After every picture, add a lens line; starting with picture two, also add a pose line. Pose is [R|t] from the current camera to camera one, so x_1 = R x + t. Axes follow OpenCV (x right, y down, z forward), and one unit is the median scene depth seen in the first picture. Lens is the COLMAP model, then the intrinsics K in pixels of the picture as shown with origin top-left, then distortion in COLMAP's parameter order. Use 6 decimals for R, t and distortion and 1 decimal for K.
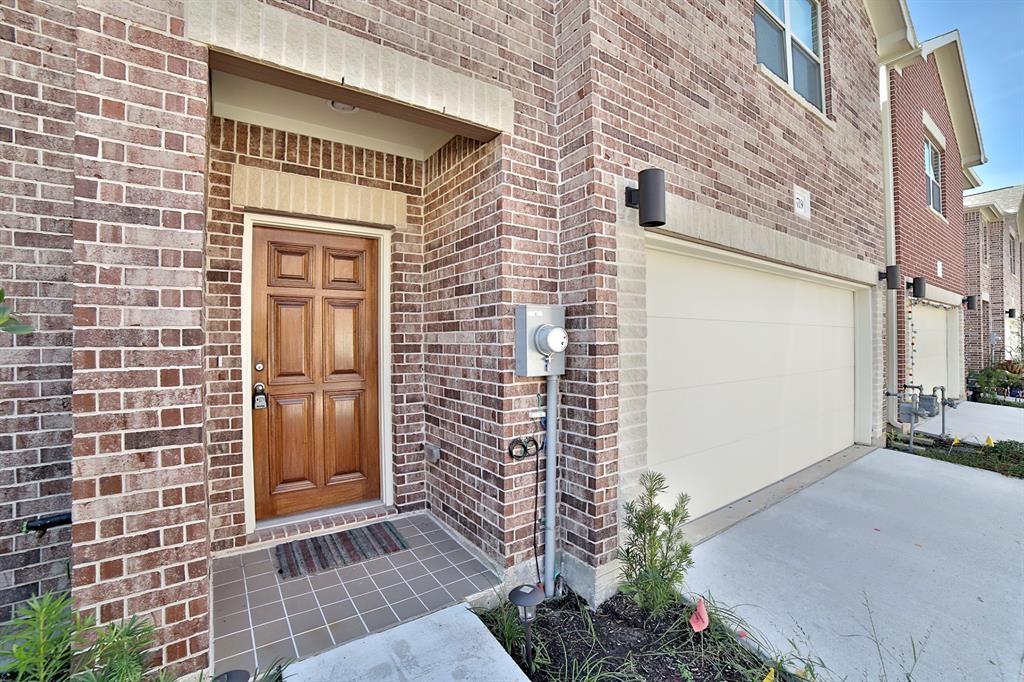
lens RADIAL K [[438.4, 0, 508.1], [0, 438.4, 337.1], [0, 0, 1]] dist [-0.113885, 0.042877]
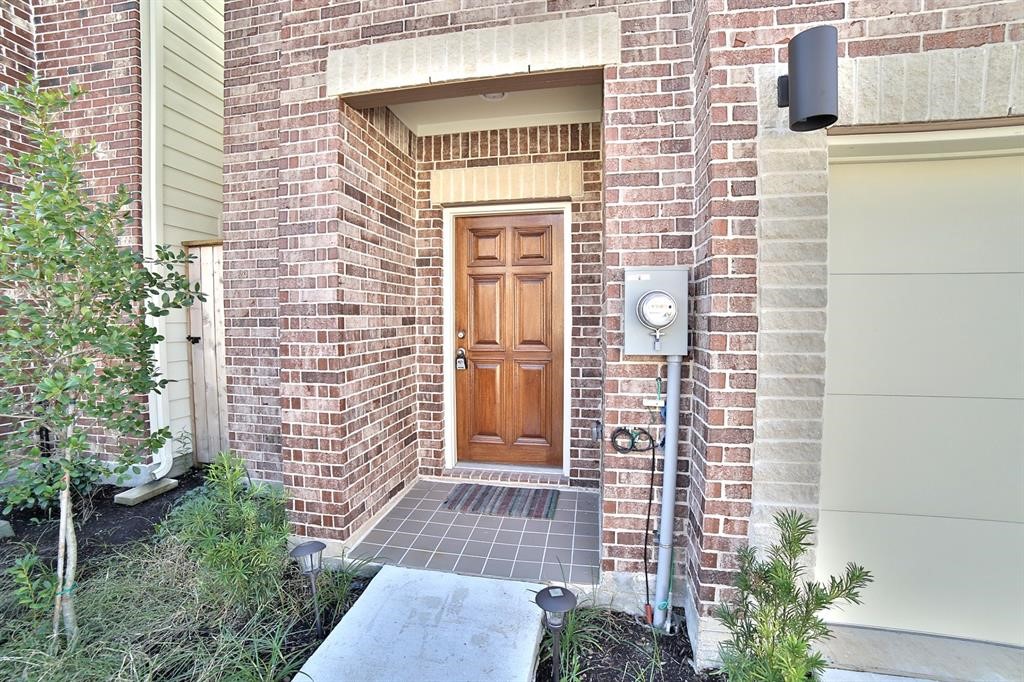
lens RADIAL K [[438.4, 0, 508.1], [0, 438.4, 337.1], [0, 0, 1]] dist [-0.113885, 0.042877]
pose [[0.700905, 0.035427, -0.712374, 0.437804], [0.002148, 0.998656, 0.051777, 0.013323], [0.713251, -0.037821, 0.699888, 0.247630]]
